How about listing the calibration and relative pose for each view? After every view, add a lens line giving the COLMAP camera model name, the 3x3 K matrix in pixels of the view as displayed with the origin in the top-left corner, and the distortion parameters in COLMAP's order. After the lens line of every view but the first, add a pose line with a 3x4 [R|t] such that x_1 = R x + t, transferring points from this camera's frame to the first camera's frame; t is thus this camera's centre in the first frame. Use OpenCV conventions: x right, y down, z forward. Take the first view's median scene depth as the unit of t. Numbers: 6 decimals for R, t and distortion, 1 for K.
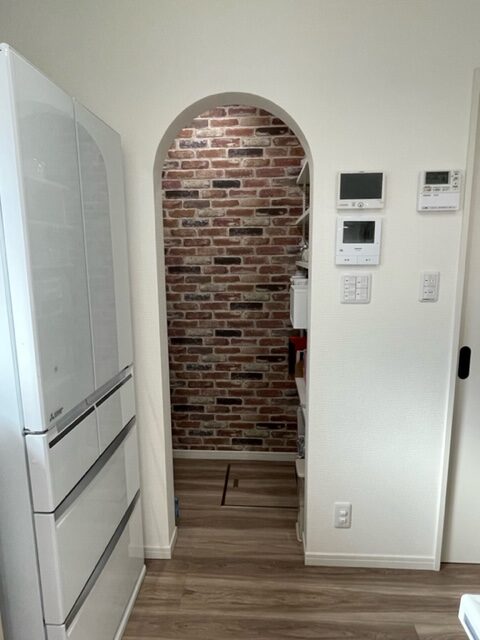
lens RADIAL K [[386.2, 0, 241.2], [0, 386.2, 318.7], [0, 0, 1]] dist [0.001626, -0.000048]
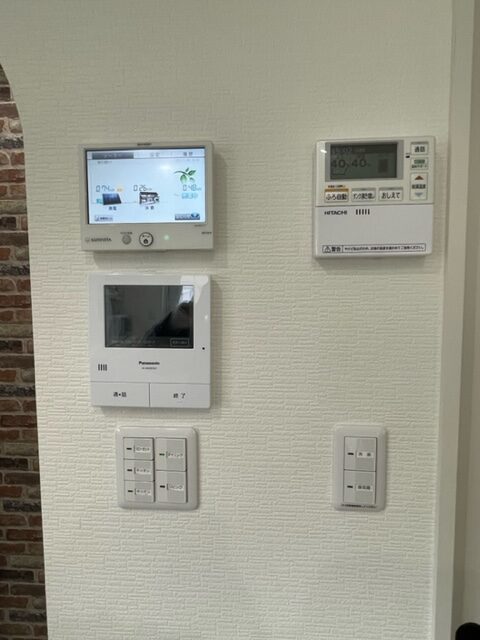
lens RADIAL K [[386.2, 0, 239.9], [0, 386.2, 321.3], [0, 0, 1]] dist [0.001626, -0.000048]
pose [[0.999993, 0.001395, 0.003521, 0.383946], [-0.001098, 0.996560, -0.082865, -0.191053], [-0.003625, 0.082861, 0.996555, 0.653402]]
